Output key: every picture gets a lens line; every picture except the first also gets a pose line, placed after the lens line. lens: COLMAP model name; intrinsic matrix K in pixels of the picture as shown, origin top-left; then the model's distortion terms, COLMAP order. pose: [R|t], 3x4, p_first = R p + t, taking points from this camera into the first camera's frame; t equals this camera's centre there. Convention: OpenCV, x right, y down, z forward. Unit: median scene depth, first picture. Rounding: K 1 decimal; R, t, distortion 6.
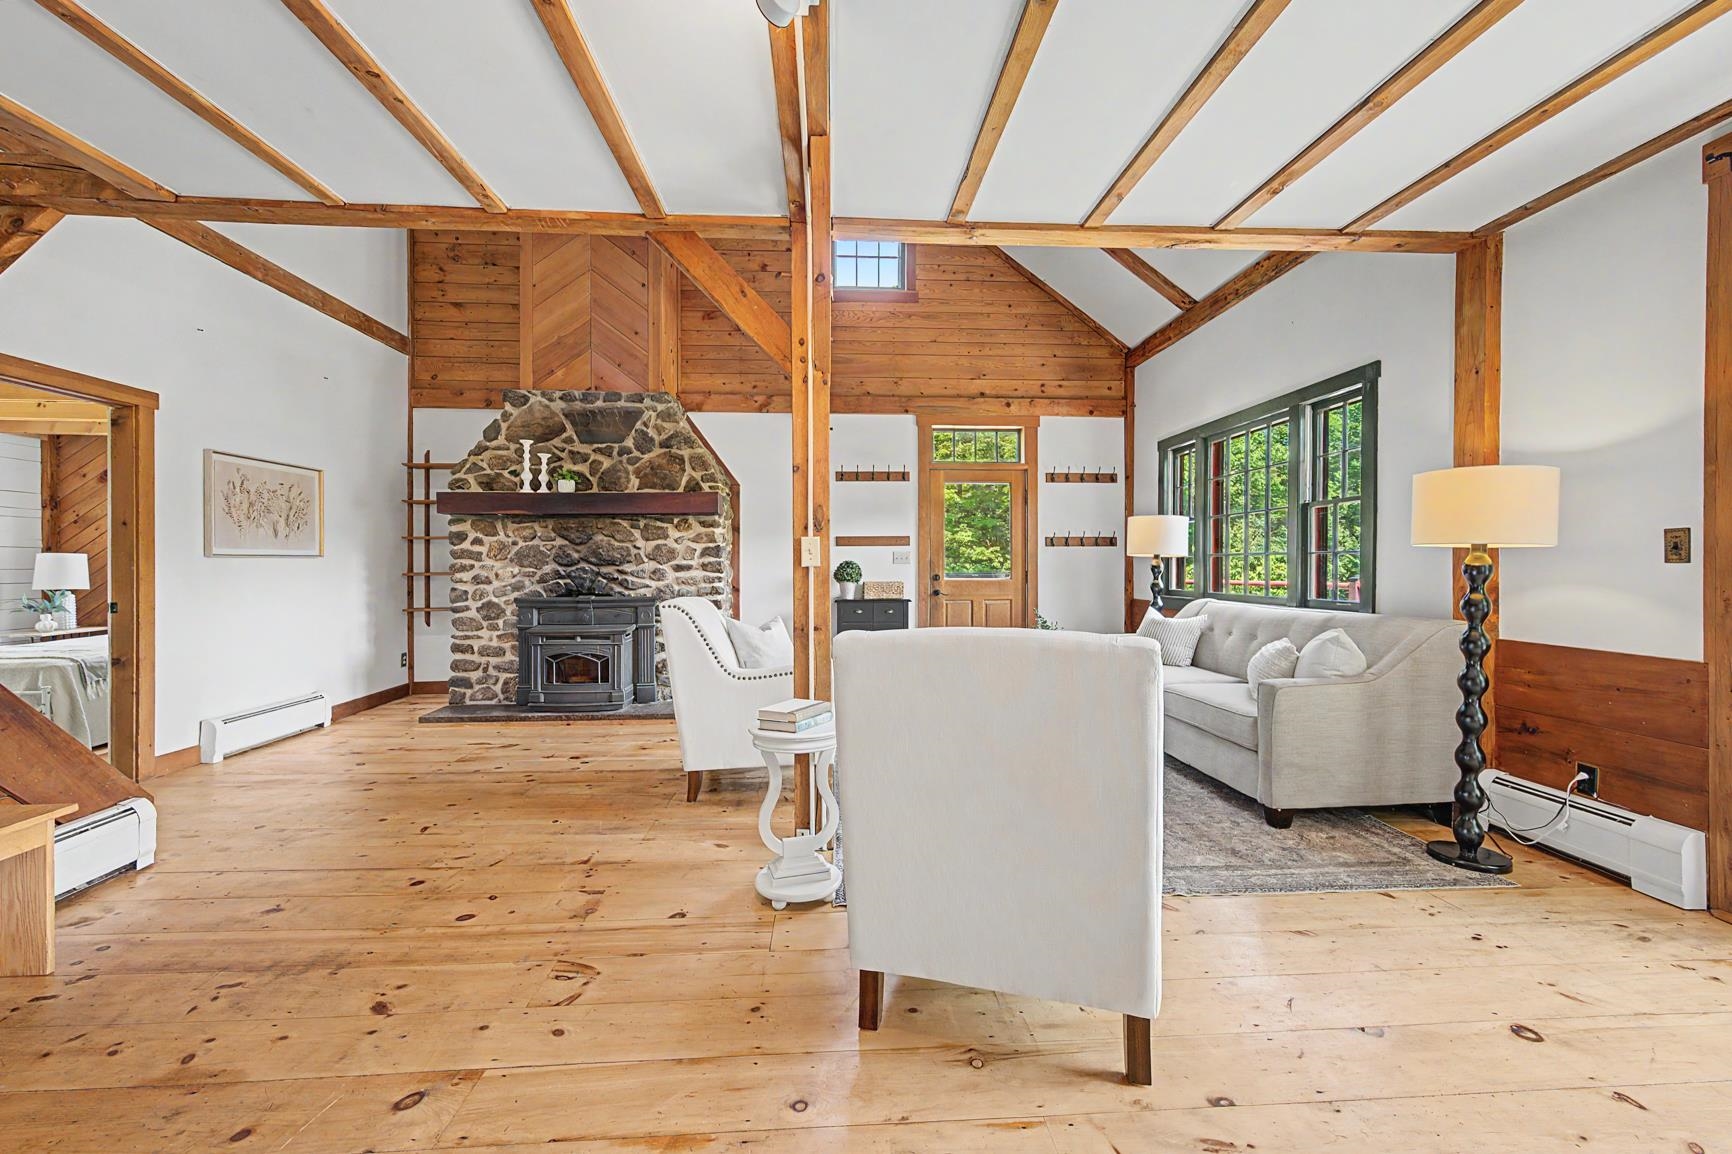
lens RADIAL K [[689.0, 0, 873.2], [0, 689.0, 572.8], [0, 0, 1]] dist [0.004490, -0.001253]
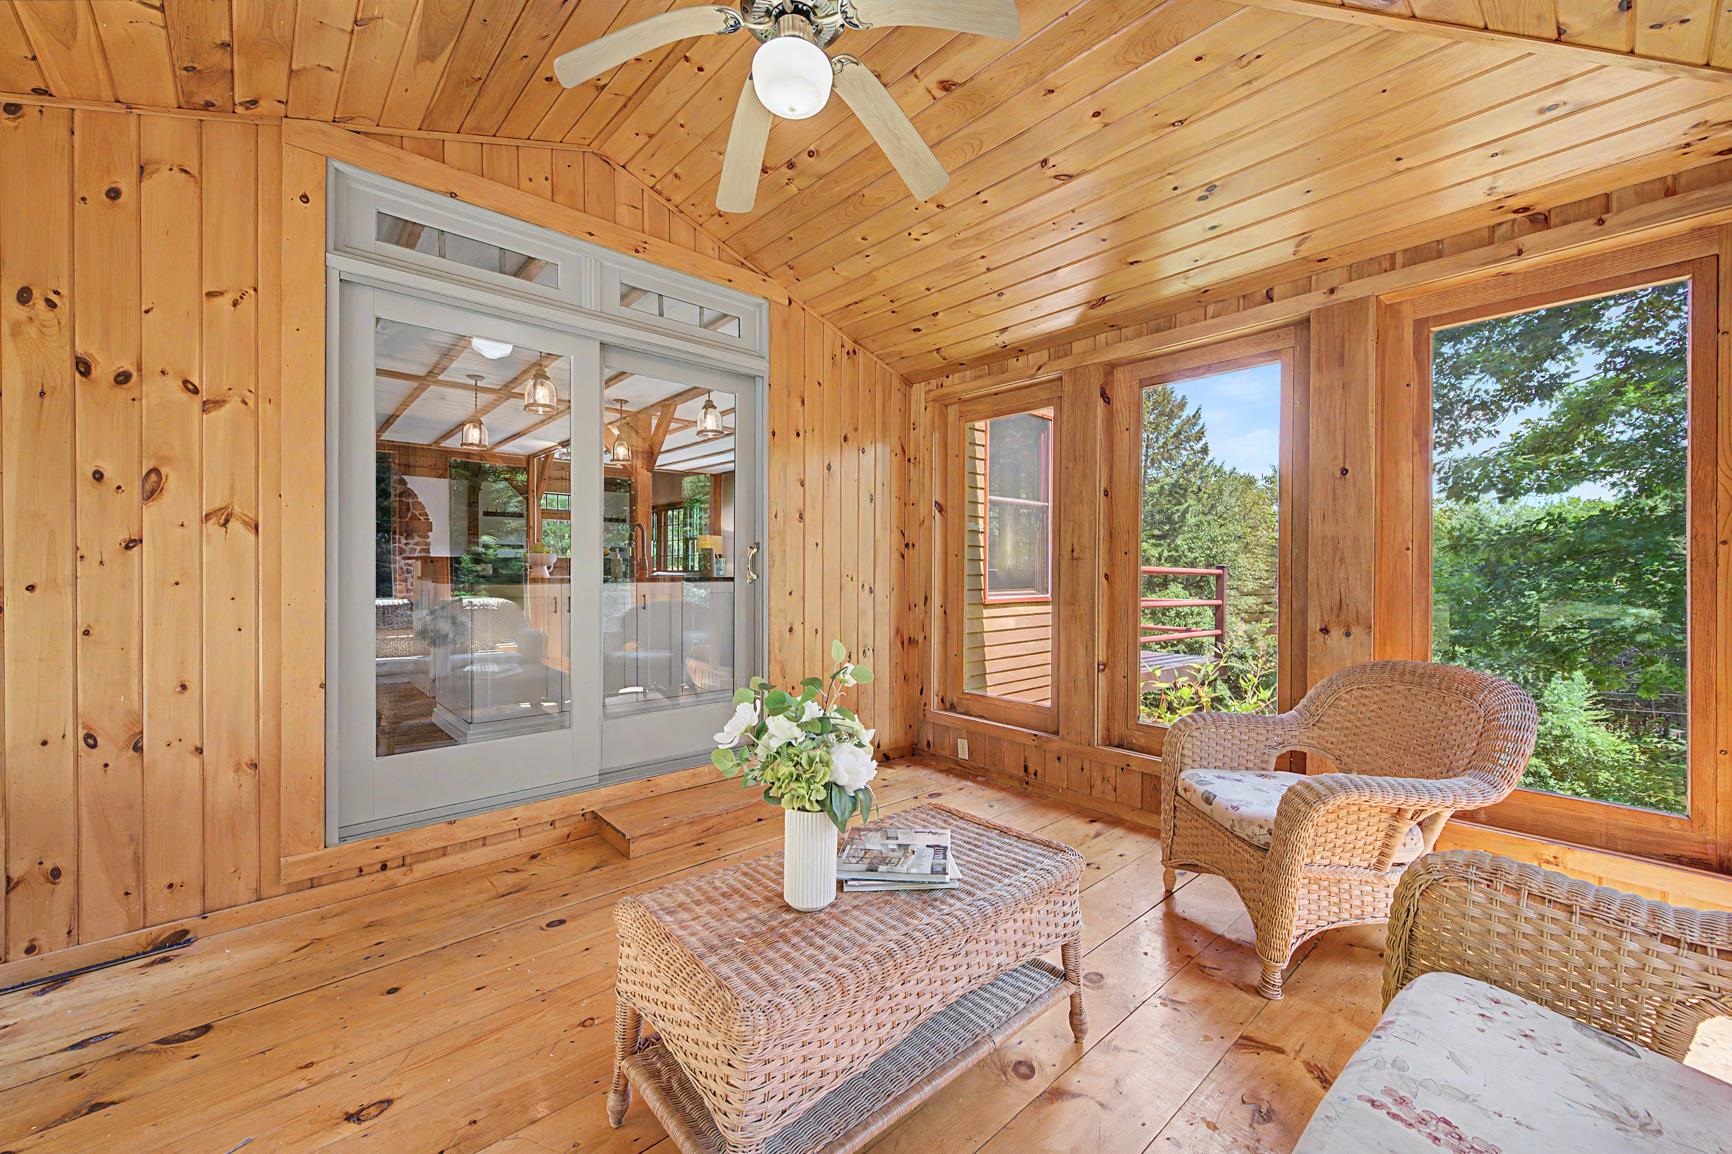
lens RADIAL K [[689.0, 0, 869.7], [0, 689.0, 571.9], [0, 0, 1]] dist [0.004490, -0.001253]
pose [[0.779739, 0.002935, 0.626098, -0.487803], [0.000795, 0.999984, -0.005678, 0.045026], [-0.626104, 0.004925, 0.779724, -1.402302]]
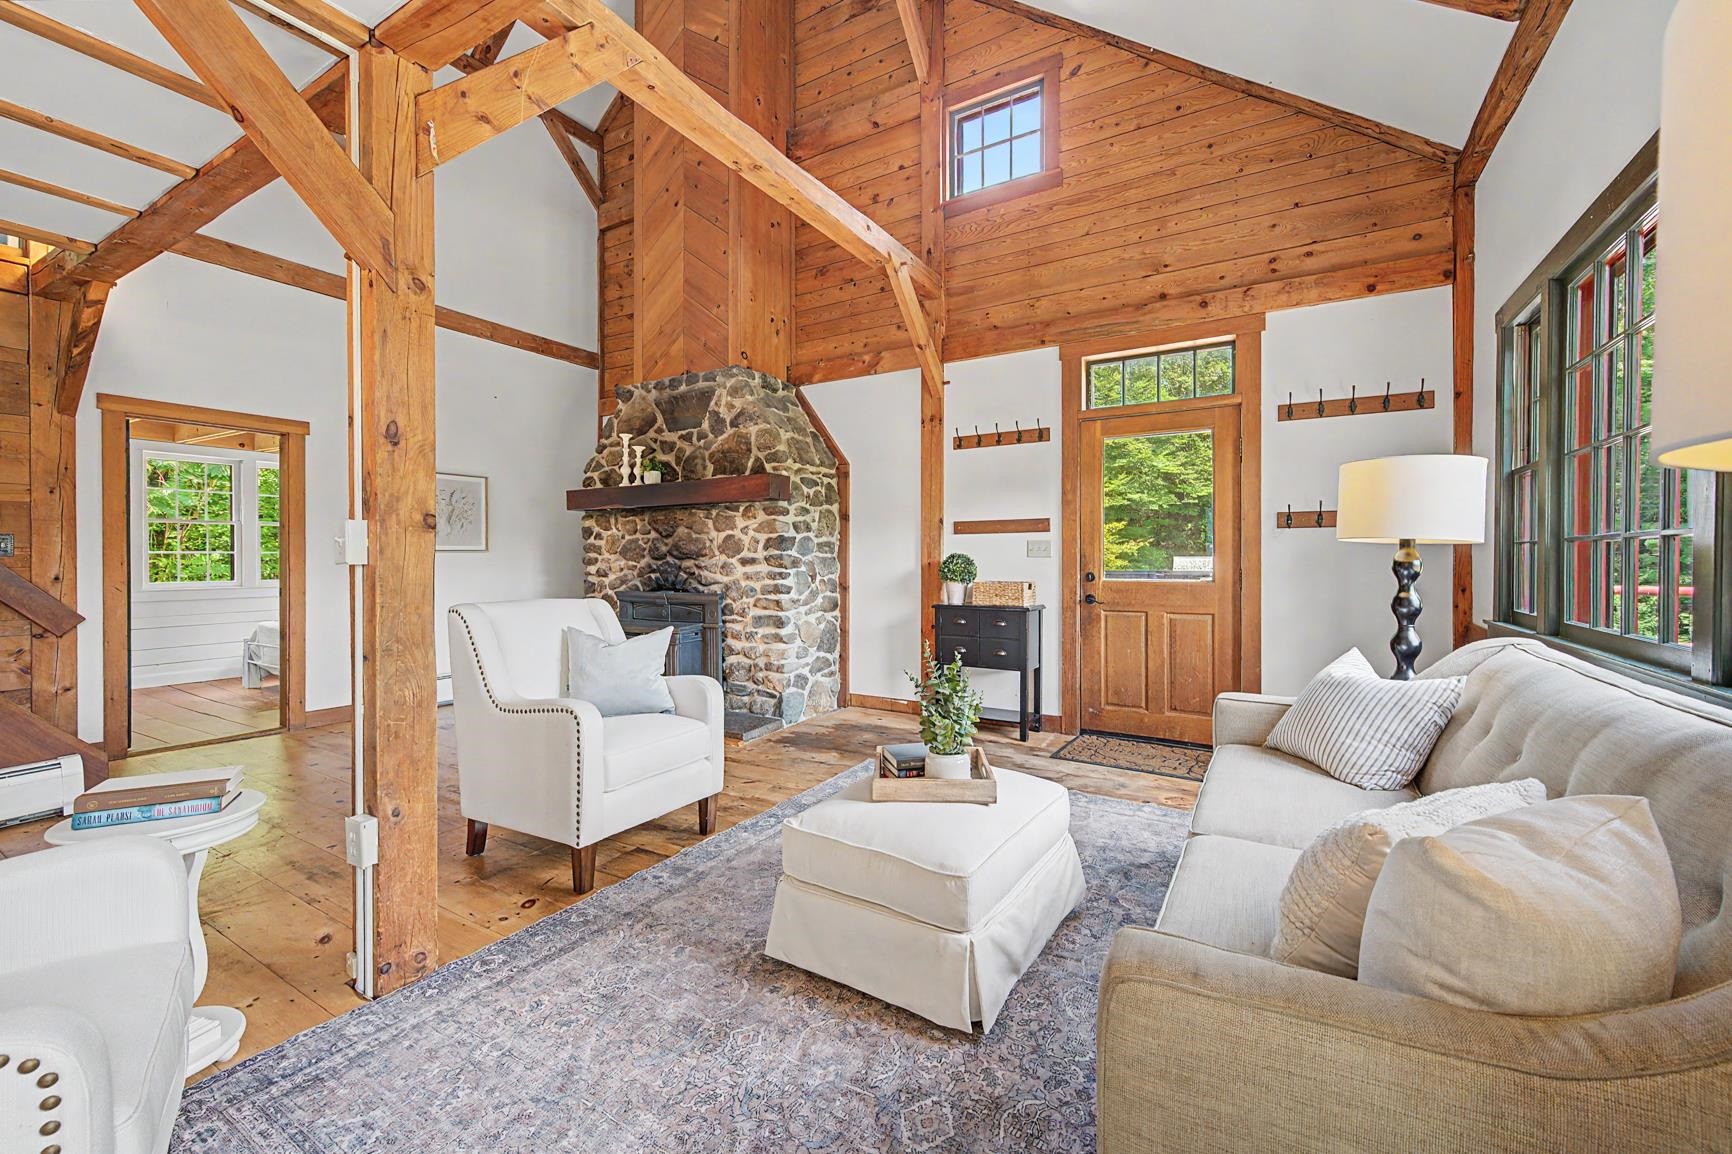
lens RADIAL K [[689.0, 0, 864.1], [0, 689.0, 565.2], [0, 0, 1]] dist [0.004490, -0.001253]
pose [[0.829316, 0.006887, -0.558737, 0.337912], [-0.005828, 0.999976, 0.003676, -0.007048], [0.558749, 0.000208, 0.829337, 0.352544]]
